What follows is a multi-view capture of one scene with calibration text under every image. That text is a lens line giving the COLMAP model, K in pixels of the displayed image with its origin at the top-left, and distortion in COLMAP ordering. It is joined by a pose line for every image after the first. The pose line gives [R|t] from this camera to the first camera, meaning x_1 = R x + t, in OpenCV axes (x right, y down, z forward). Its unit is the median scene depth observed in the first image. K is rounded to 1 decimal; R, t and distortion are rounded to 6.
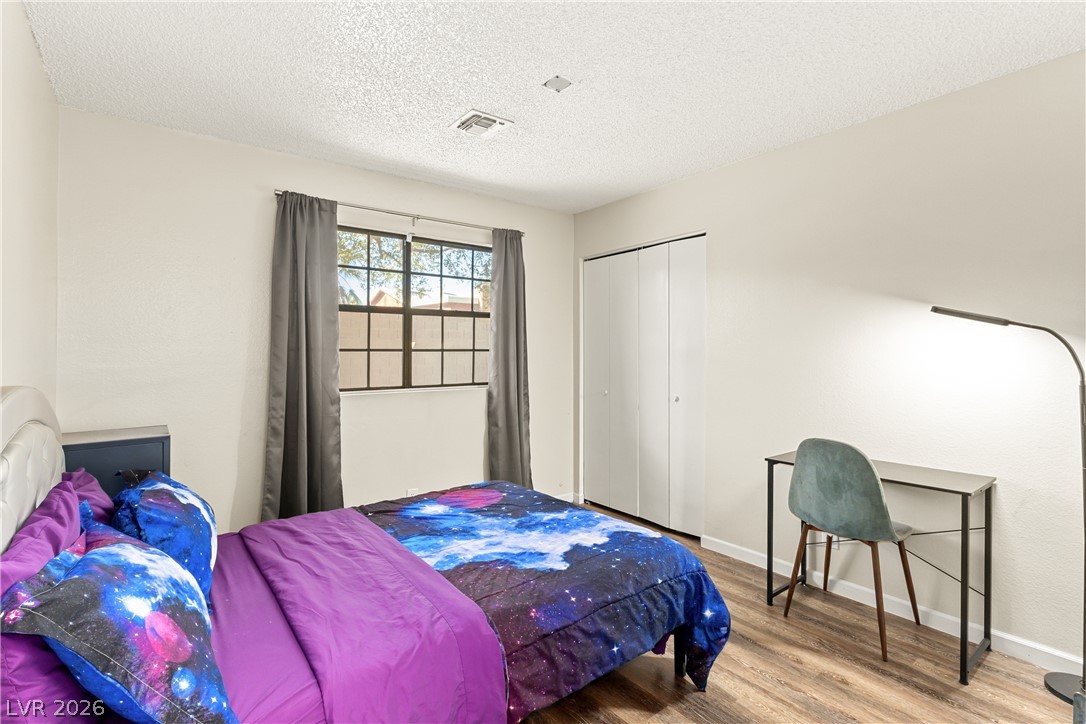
lens RADIAL K [[515.1, 0, 545.5], [0, 515.1, 359.3], [0, 0, 1]] dist [0.005088, 0.000631]
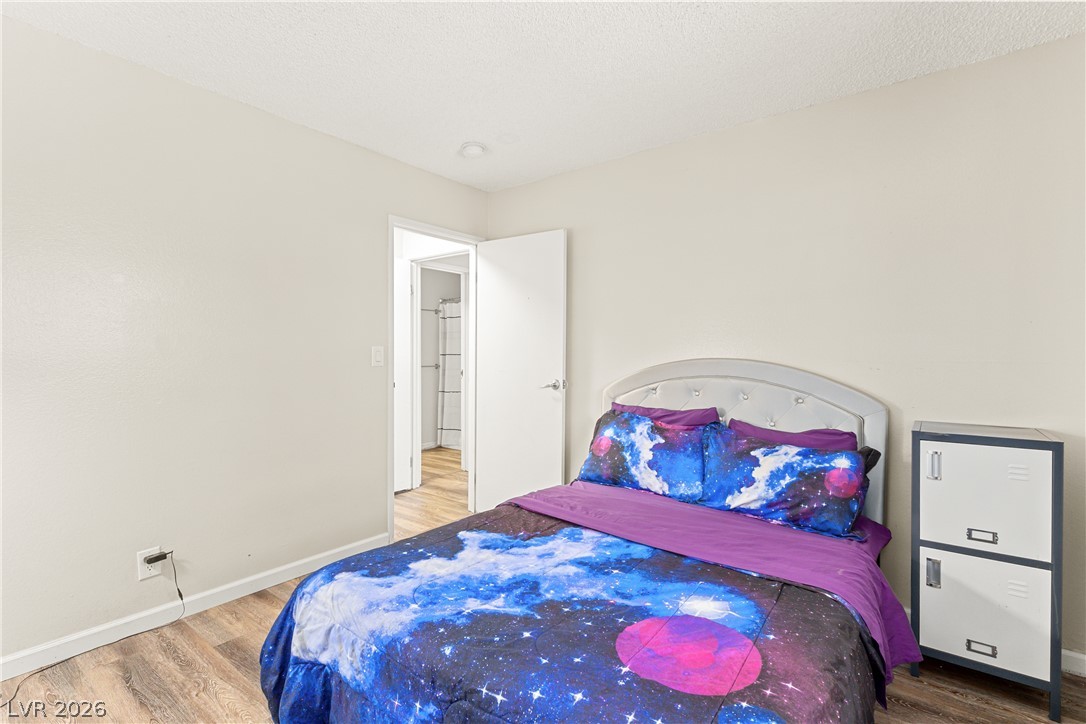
lens RADIAL K [[506.3, 0, 539.6], [0, 506.3, 366.2], [0, 0, 1]] dist [0.004438, 0.000258]
pose [[-0.973809, 0.004354, -0.227328, 0.099199], [-0.004361, 0.999275, 0.037818, 0.006743], [0.227328, 0.037818, -0.973084, 1.741916]]
